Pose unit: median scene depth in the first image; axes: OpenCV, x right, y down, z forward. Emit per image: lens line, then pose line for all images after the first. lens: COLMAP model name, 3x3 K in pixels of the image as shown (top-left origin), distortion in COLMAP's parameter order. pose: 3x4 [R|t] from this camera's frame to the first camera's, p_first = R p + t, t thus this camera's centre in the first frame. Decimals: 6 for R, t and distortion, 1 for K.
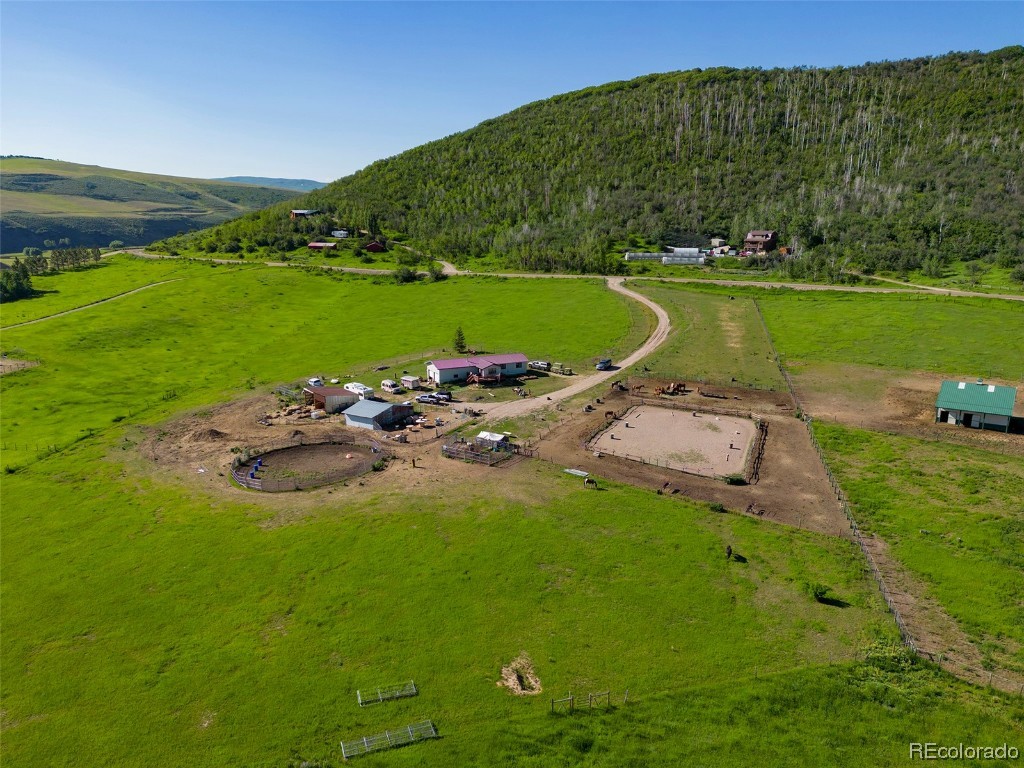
lens RADIAL K [[807.0, 0, 510.8], [0, 807.0, 411.5], [0, 0, 1]] dist [0.100600, -0.091999]
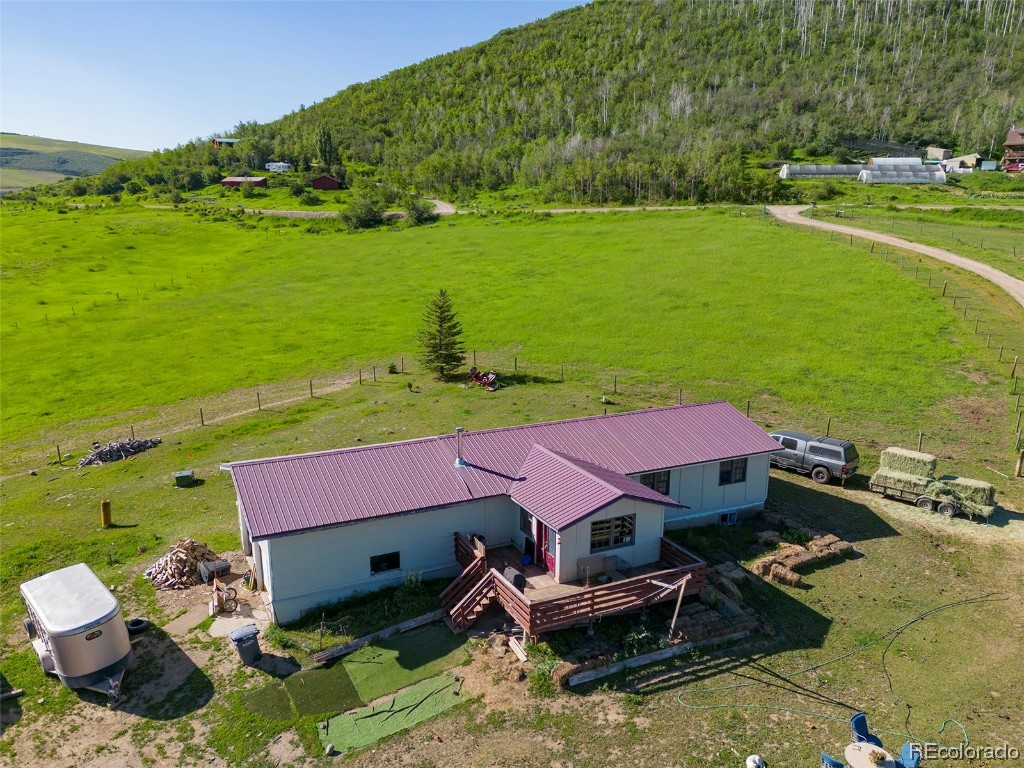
lens RADIAL K [[807.0, 0, 510.8], [0, 807.0, 411.5], [0, 0, 1]] dist [0.100600, -0.091999]
pose [[0.999903, 0.003671, -0.013464, -0.019554], [-0.003554, 0.999956, 0.008729, -0.036020], [0.013496, -0.008680, 0.999871, 0.400040]]
